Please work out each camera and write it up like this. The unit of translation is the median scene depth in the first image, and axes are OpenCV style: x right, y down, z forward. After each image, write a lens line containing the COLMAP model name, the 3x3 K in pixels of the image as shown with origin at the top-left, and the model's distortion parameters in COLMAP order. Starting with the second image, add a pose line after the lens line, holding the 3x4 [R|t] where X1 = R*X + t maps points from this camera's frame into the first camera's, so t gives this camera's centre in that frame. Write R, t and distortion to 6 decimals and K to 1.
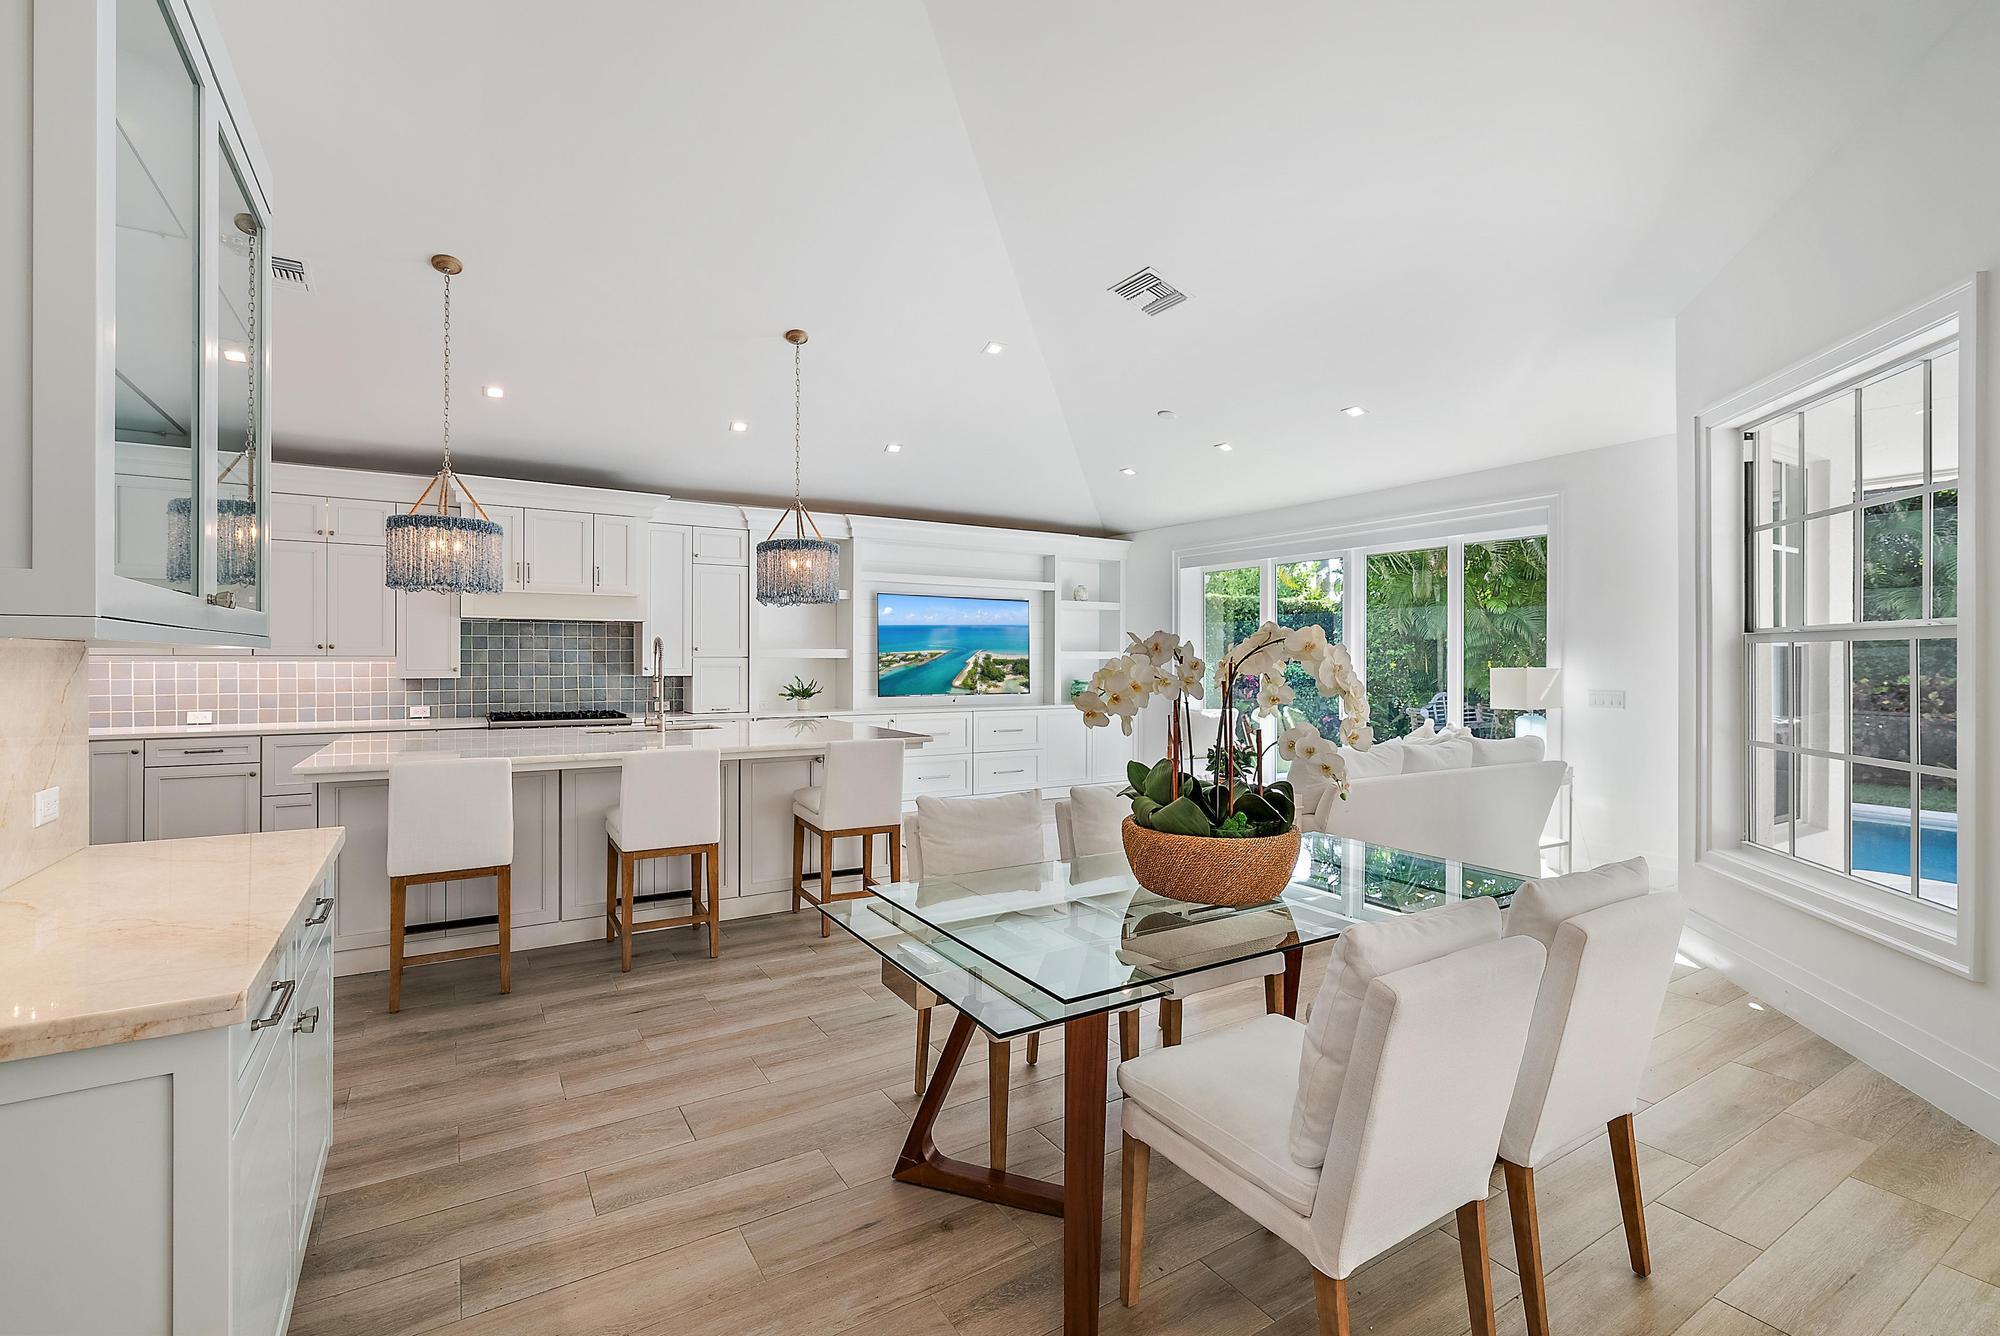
lens RADIAL K [[883.1, 0, 1016.1], [0, 883.1, 660.4], [0, 0, 1]] dist [0.001760, 0.000451]
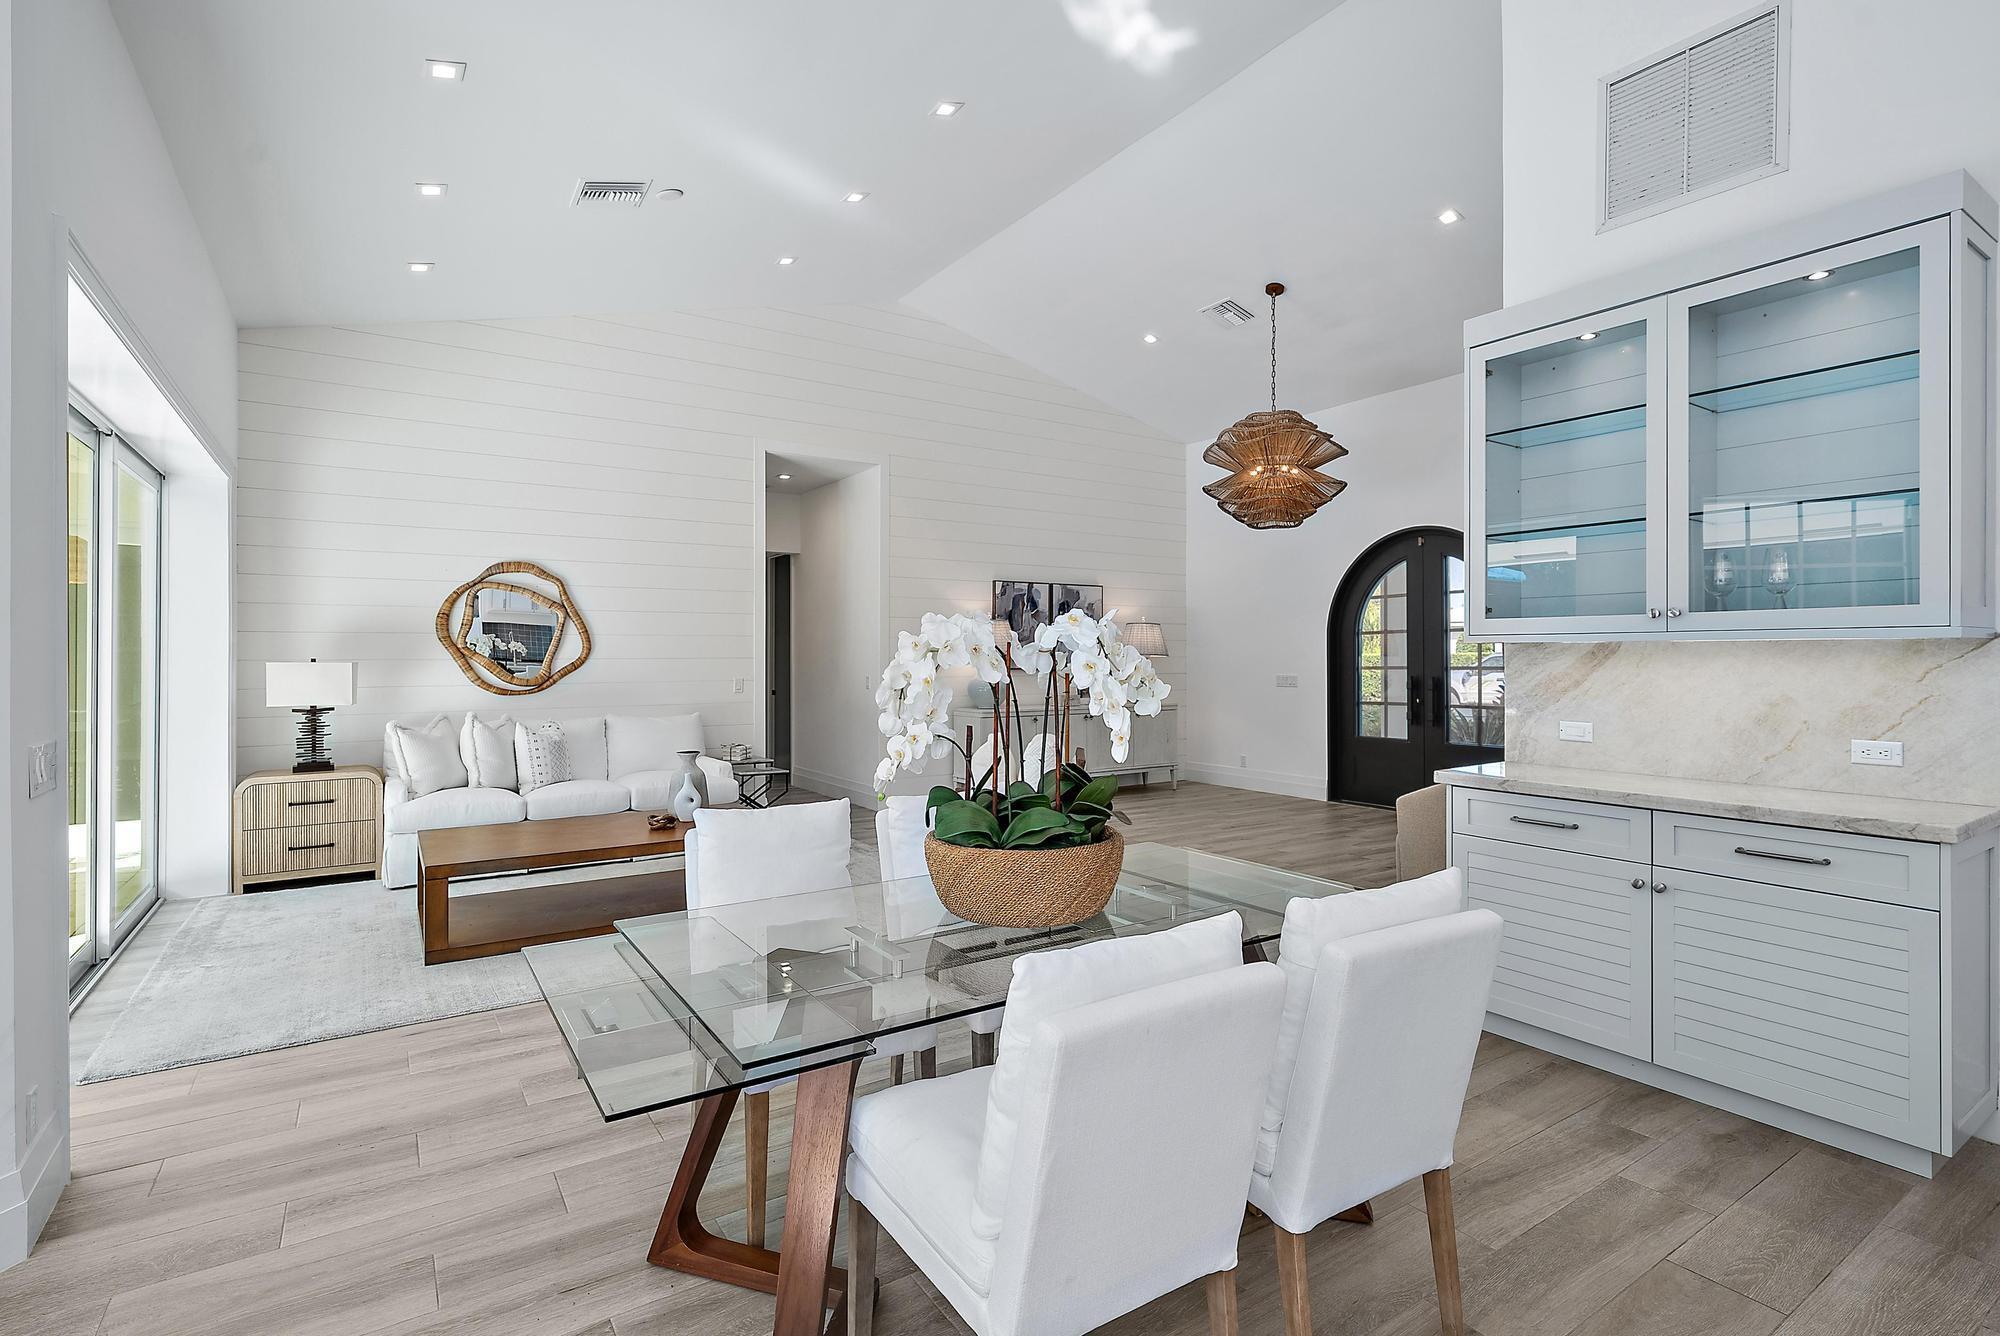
lens RADIAL K [[948.8, 0, 1005.0], [0, 948.8, 651.5], [0, 0, 1]] dist [-0.008858, -0.000604]
pose [[-0.999820, 0.000289, -0.018991, 0.089878], [0.000328, 0.999998, -0.002071, 0.001899], [0.018990, -0.002077, -0.999818, 0.688222]]
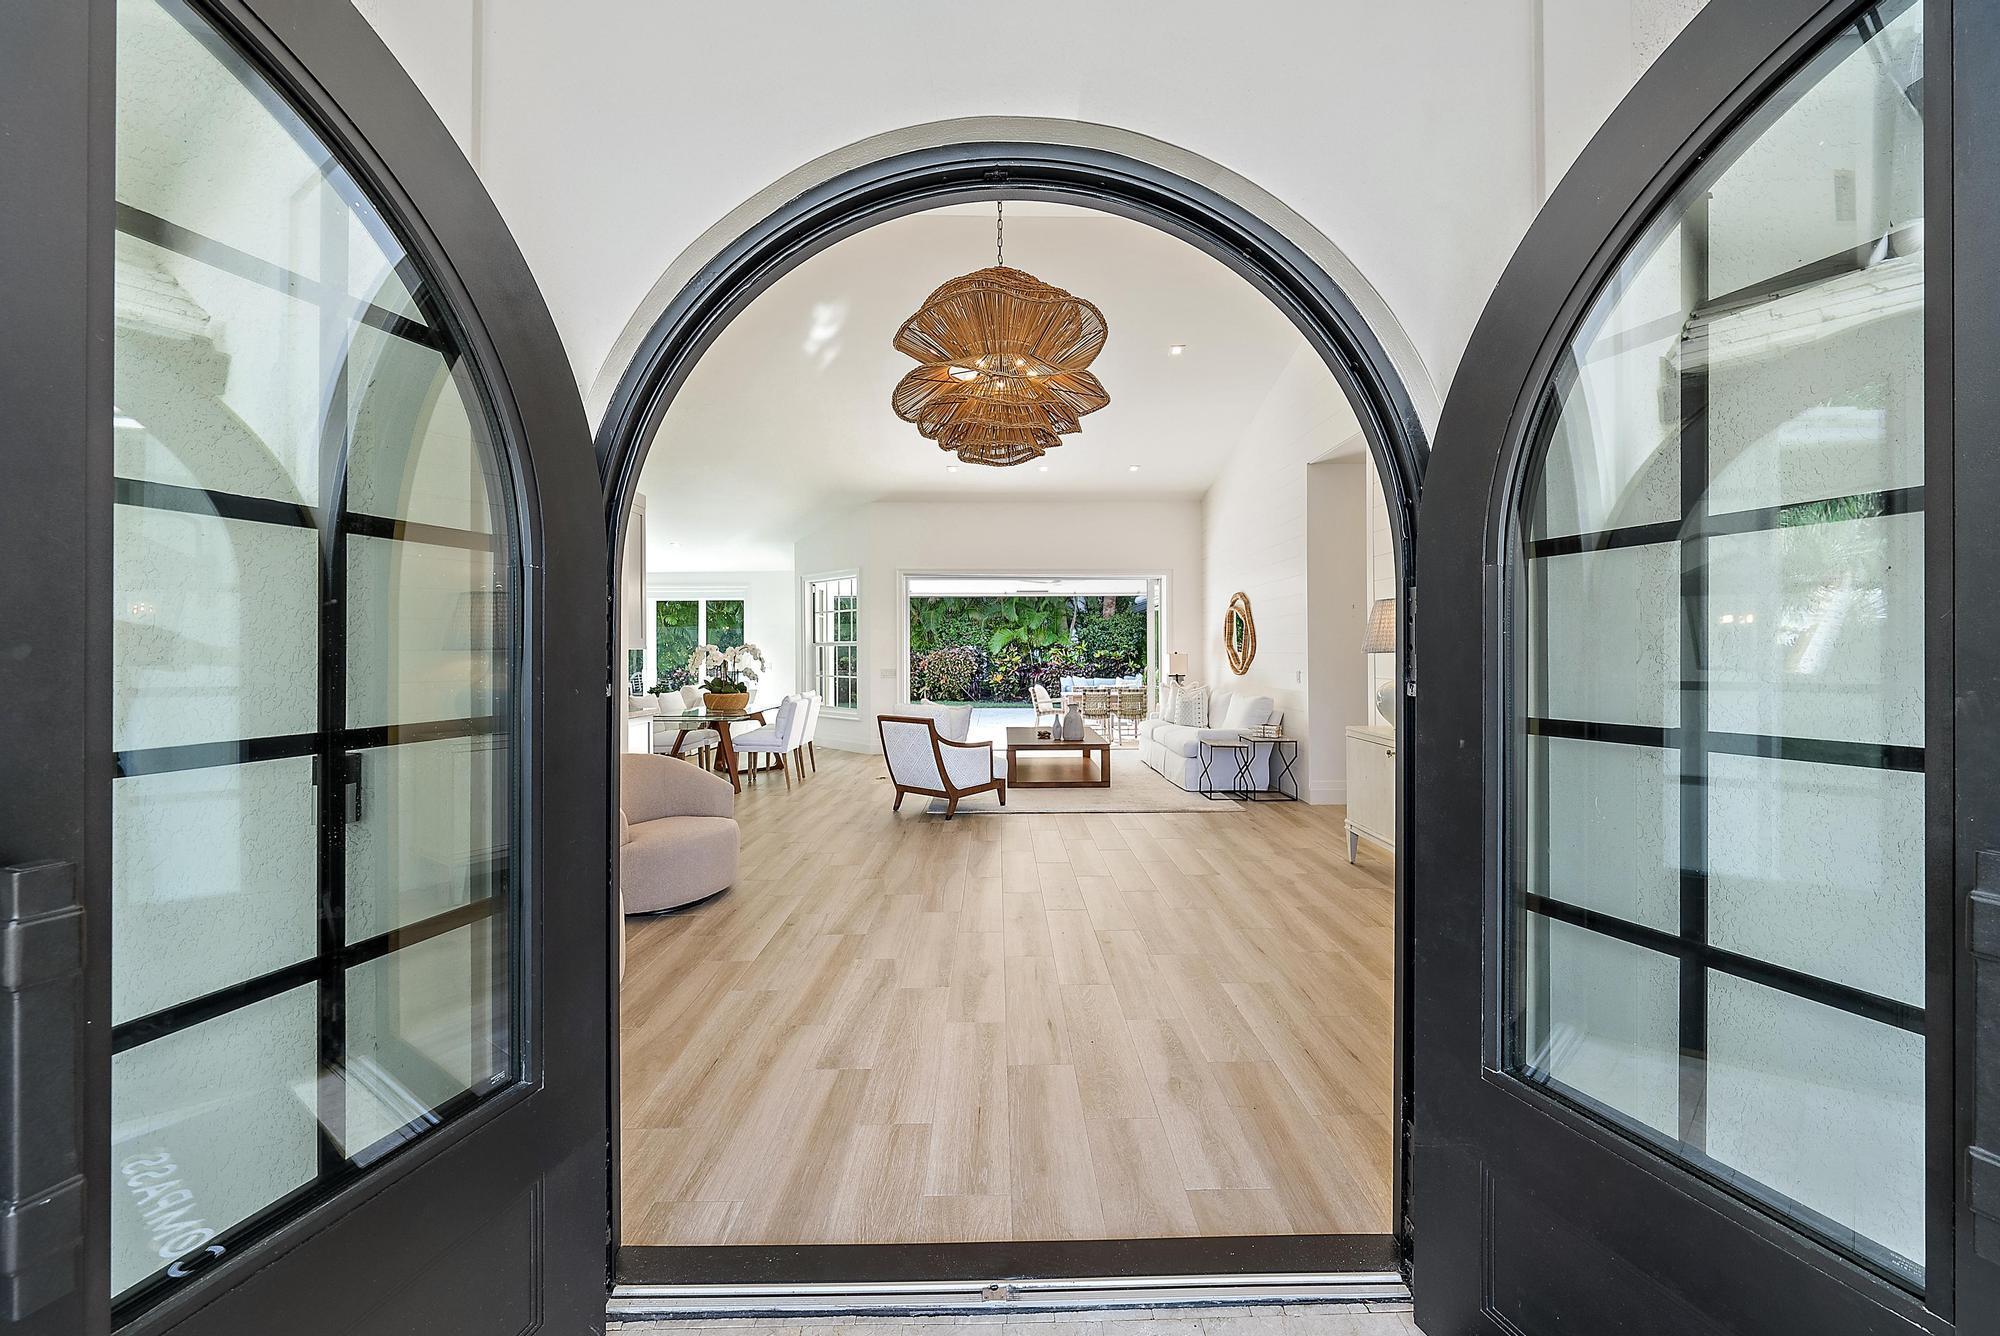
lens RADIAL K [[696.6, 0, 999.7], [0, 696.6, 650.4], [0, 0, 1]] dist [0.000505, -0.000012]
pose [[0.532713, -0.005050, 0.846281, -0.599732], [0.008201, 0.999966, 0.000805, 0.000477], [-0.846256, 0.006511, 0.532736, -0.584419]]
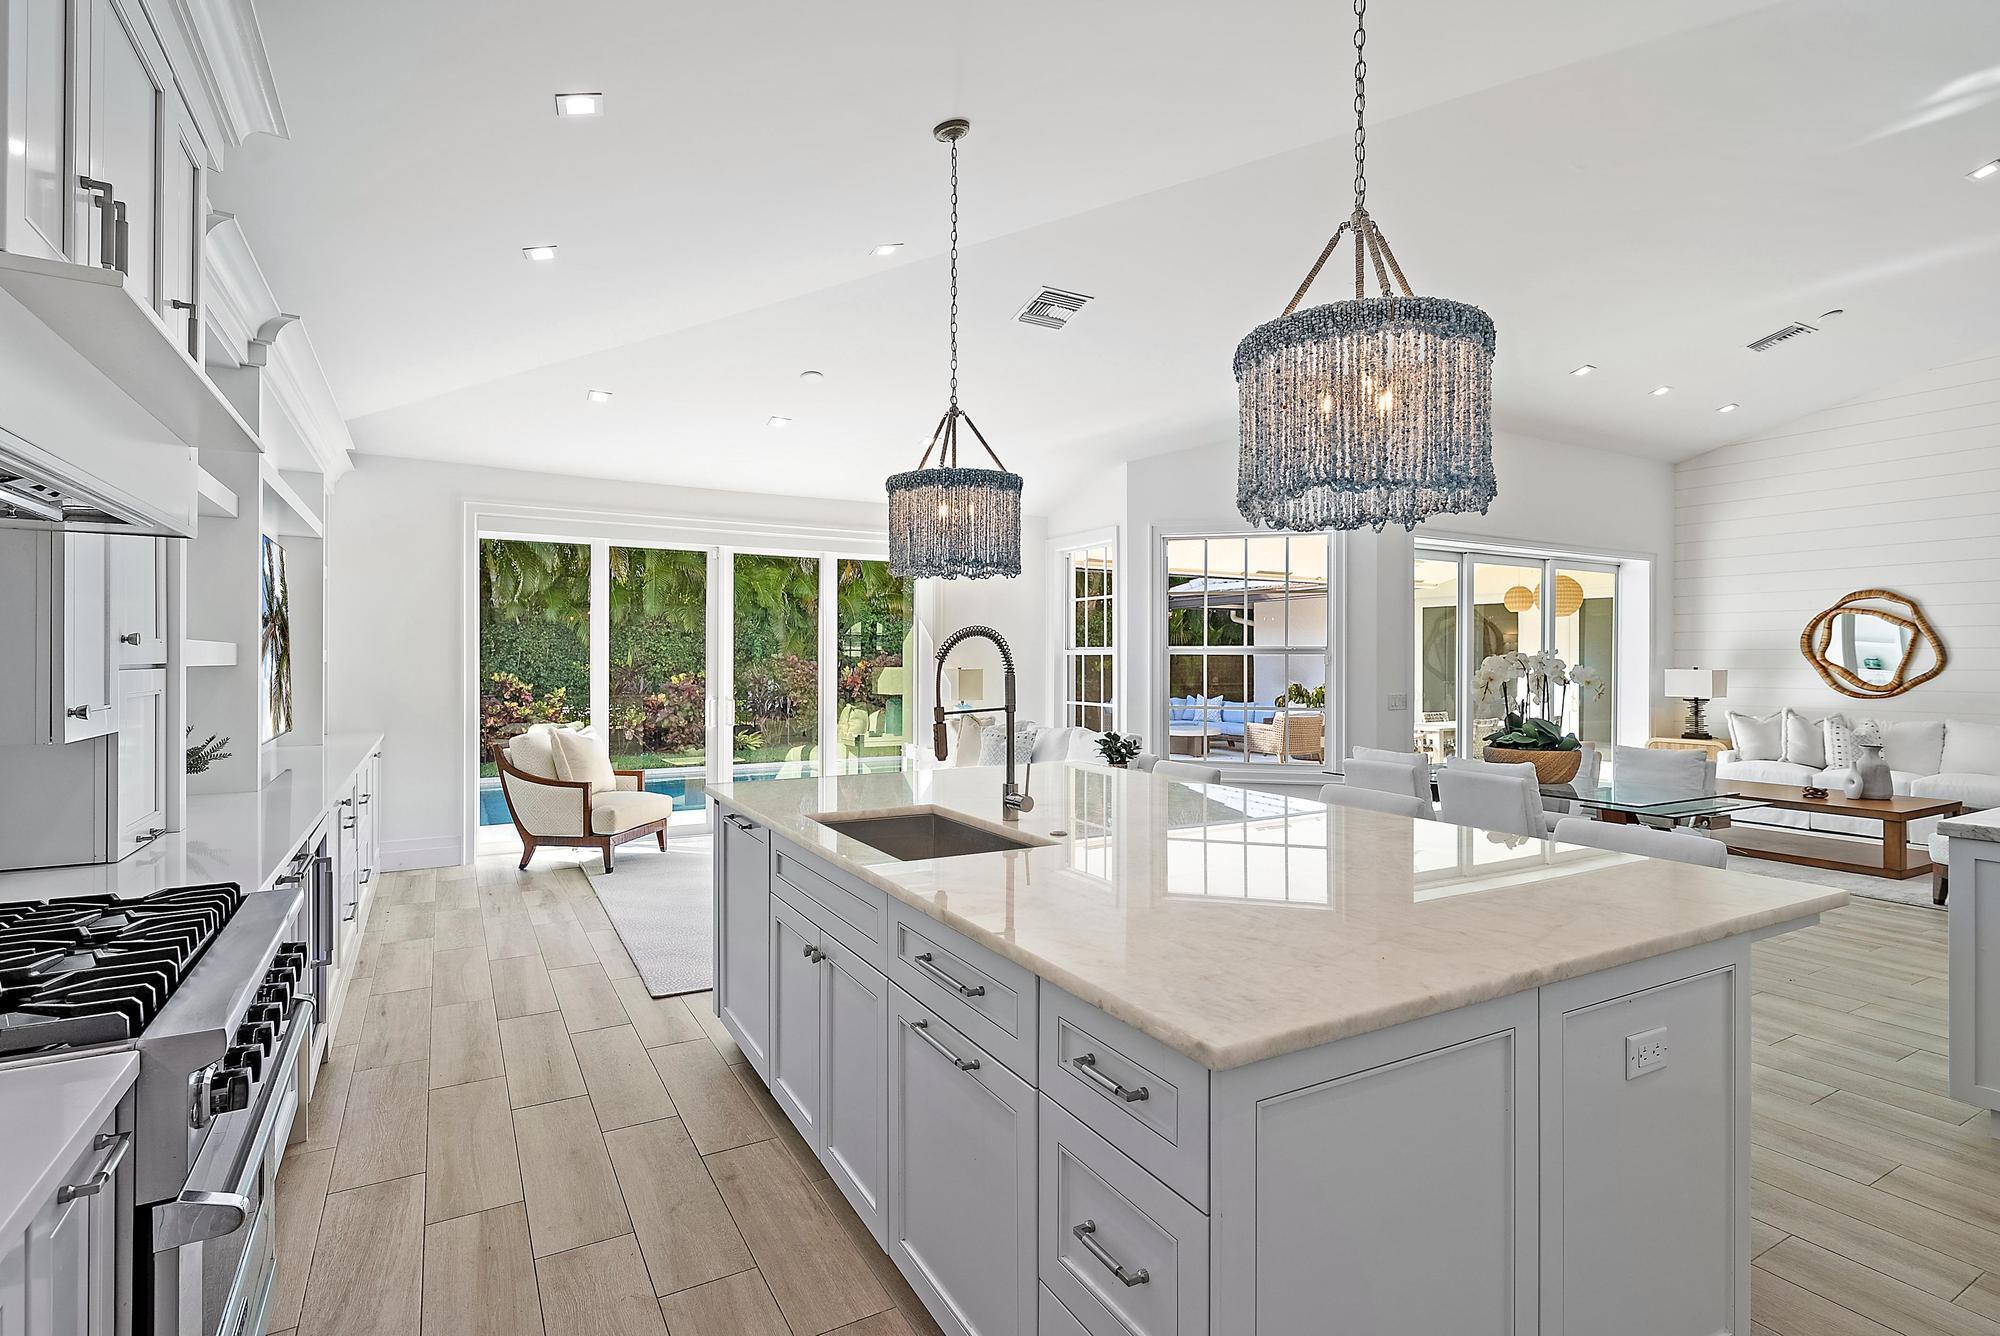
lens RADIAL K [[948.8, 0, 990.4], [0, 948.8, 665.4], [0, 0, 1]] dist [-0.008858, -0.000604]
pose [[0.059521, -0.008837, 0.998188, -0.710235], [-0.000272, 0.999961, 0.008869, -0.007751], [-0.998227, -0.000799, 0.059516, 0.749464]]
